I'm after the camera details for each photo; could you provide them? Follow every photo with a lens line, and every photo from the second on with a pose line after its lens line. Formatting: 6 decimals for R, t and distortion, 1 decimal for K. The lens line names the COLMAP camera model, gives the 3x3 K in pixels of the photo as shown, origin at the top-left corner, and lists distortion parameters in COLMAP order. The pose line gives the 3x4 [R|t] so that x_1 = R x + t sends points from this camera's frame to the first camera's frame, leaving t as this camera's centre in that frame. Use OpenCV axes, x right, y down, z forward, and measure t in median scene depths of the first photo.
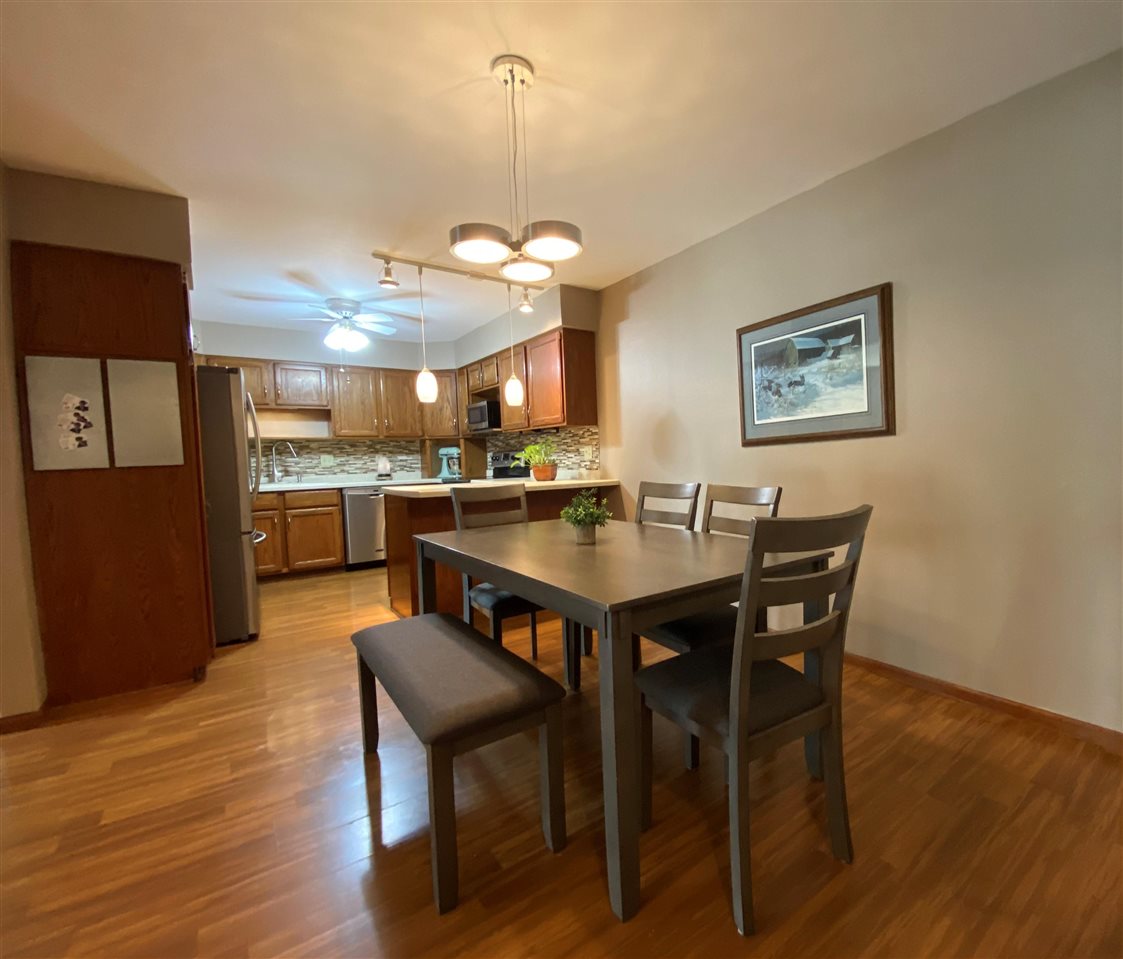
lens RADIAL K [[530.9, 0, 642.0], [0, 530.9, 496.5], [0, 0, 1]] dist [-0.003873, -0.002014]
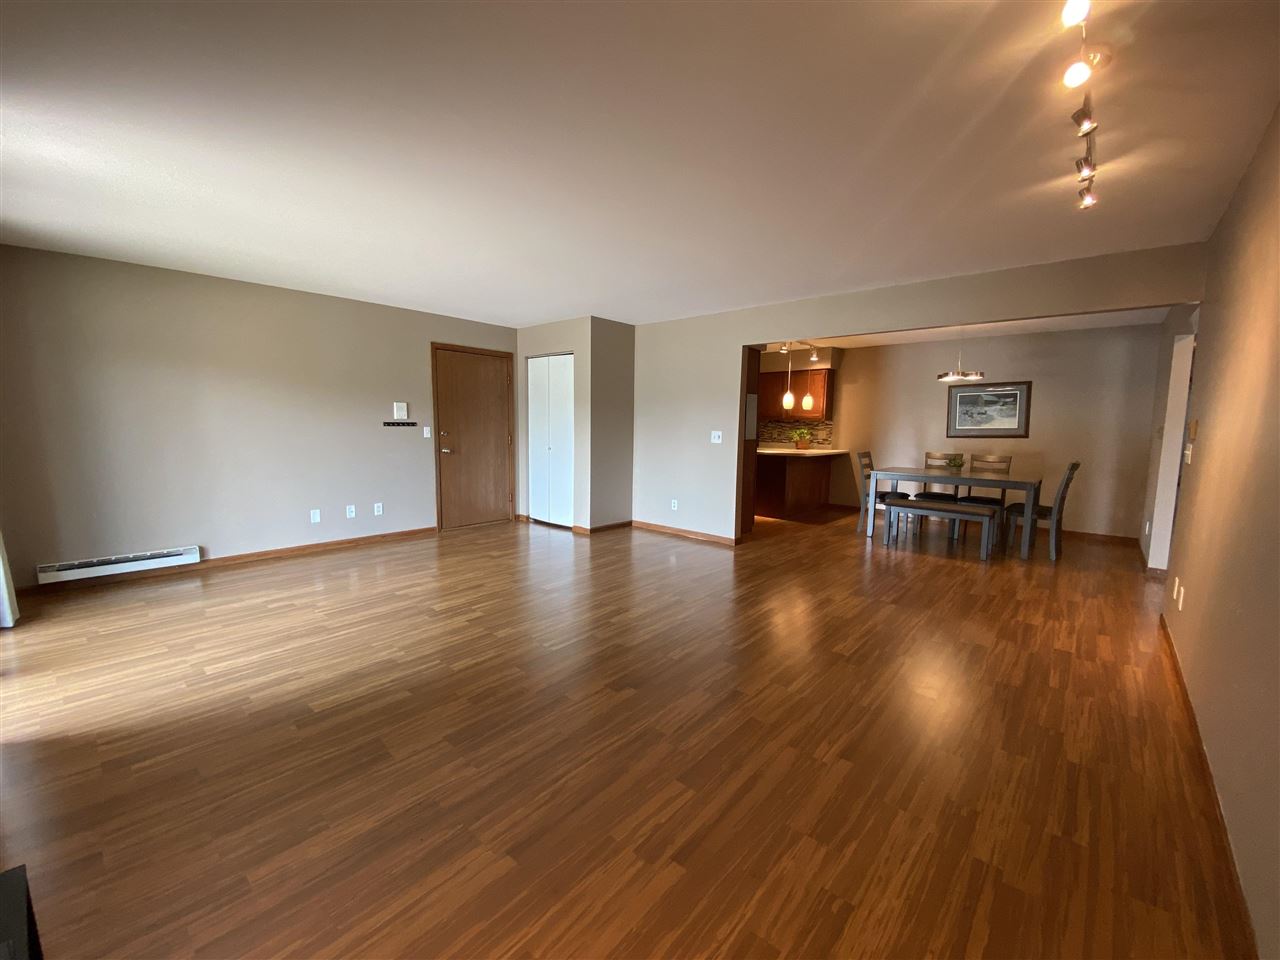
lens RADIAL K [[530.4, 0, 636.8], [0, 530.4, 483.2], [0, 0, 1]] dist [0.003310, -0.005157]
pose [[0.985761, 0.022568, 0.166633, -1.315611], [-0.028308, 0.999082, 0.032152, 0.058122], [-0.165754, -0.036411, 0.985495, -0.908833]]
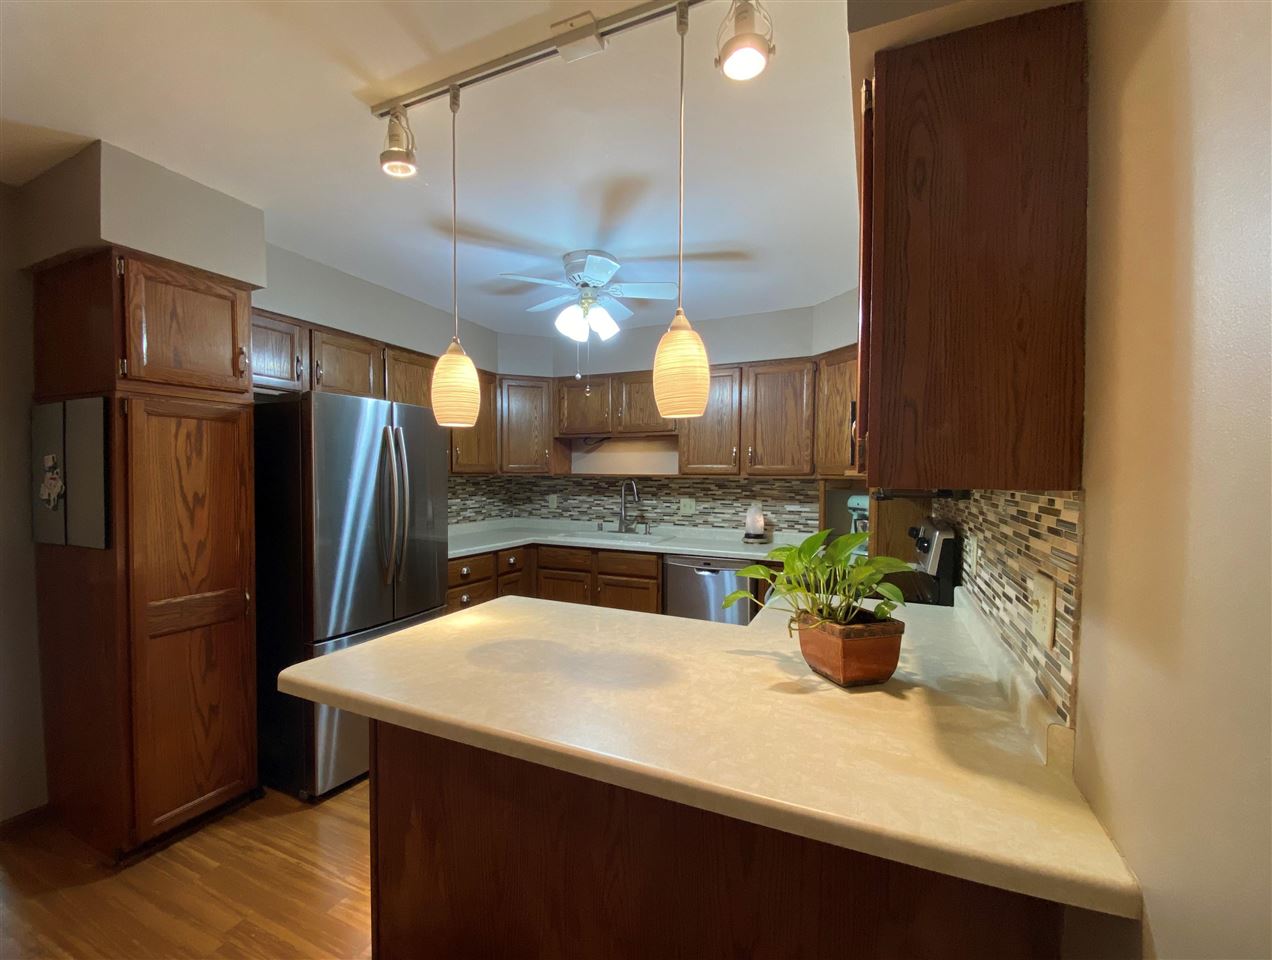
lens RADIAL K [[546.9, 0, 617.5], [0, 546.9, 492.5], [0, 0, 1]] dist [0.005744, -0.001251]
pose [[0.430214, 0.062705, -0.900546, 0.023986], [-0.087101, 0.995814, 0.027729, -0.153664], [0.898515, 0.066509, 0.433875, 0.946730]]
